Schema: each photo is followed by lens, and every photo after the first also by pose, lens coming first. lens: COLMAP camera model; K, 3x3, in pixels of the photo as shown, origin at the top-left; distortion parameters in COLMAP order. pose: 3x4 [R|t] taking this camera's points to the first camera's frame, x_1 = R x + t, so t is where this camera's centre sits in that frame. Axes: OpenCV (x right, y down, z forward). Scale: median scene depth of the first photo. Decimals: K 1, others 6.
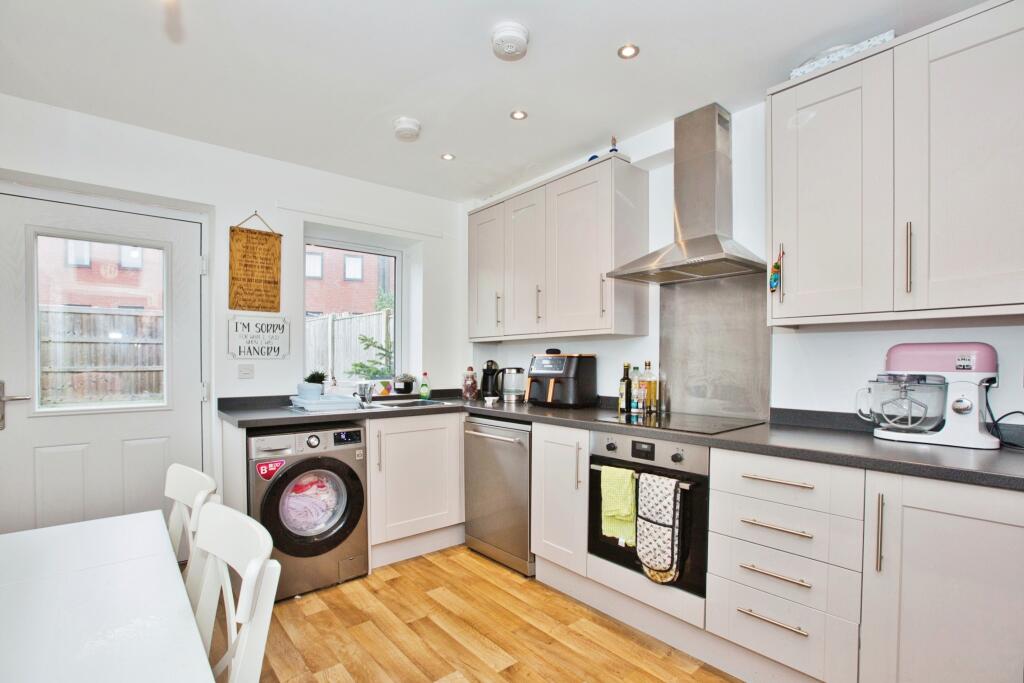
lens RADIAL K [[479.8, 0, 510.2], [0, 479.8, 352.1], [0, 0, 1]] dist [-0.017570, 0.000213]
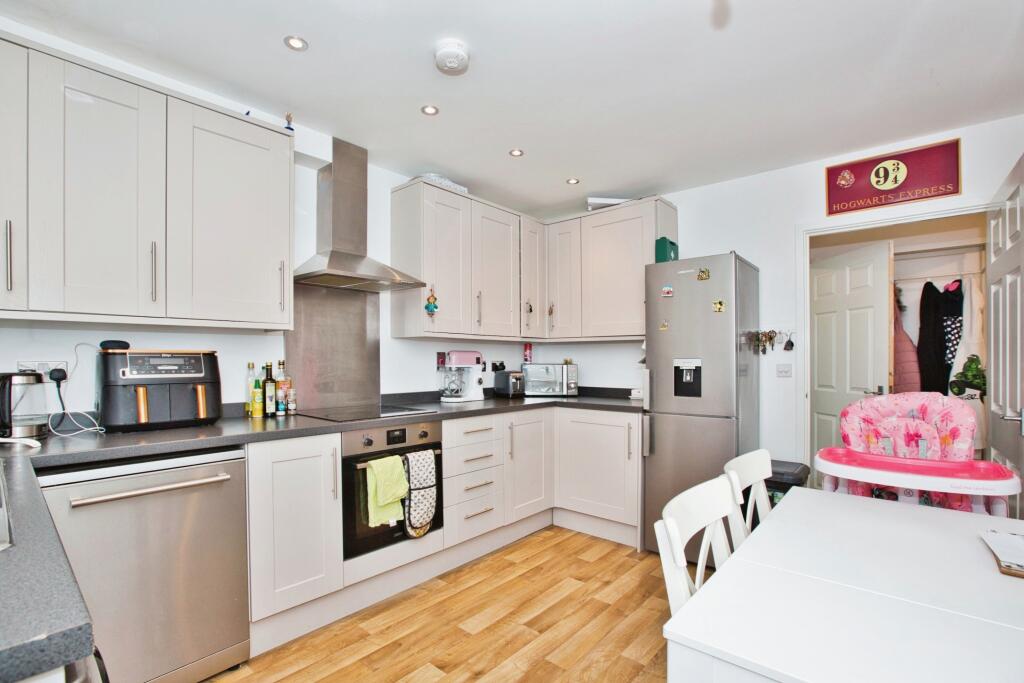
lens RADIAL K [[416.1, 0, 511.3], [0, 416.1, 354.2], [0, 0, 1]] dist [-0.021596, -0.000087]
pose [[-0.089289, 0.014739, 0.995897, -0.738830], [-0.014478, 0.999766, -0.016094, 0.017889], [-0.995901, -0.015855, -0.089054, 0.802504]]
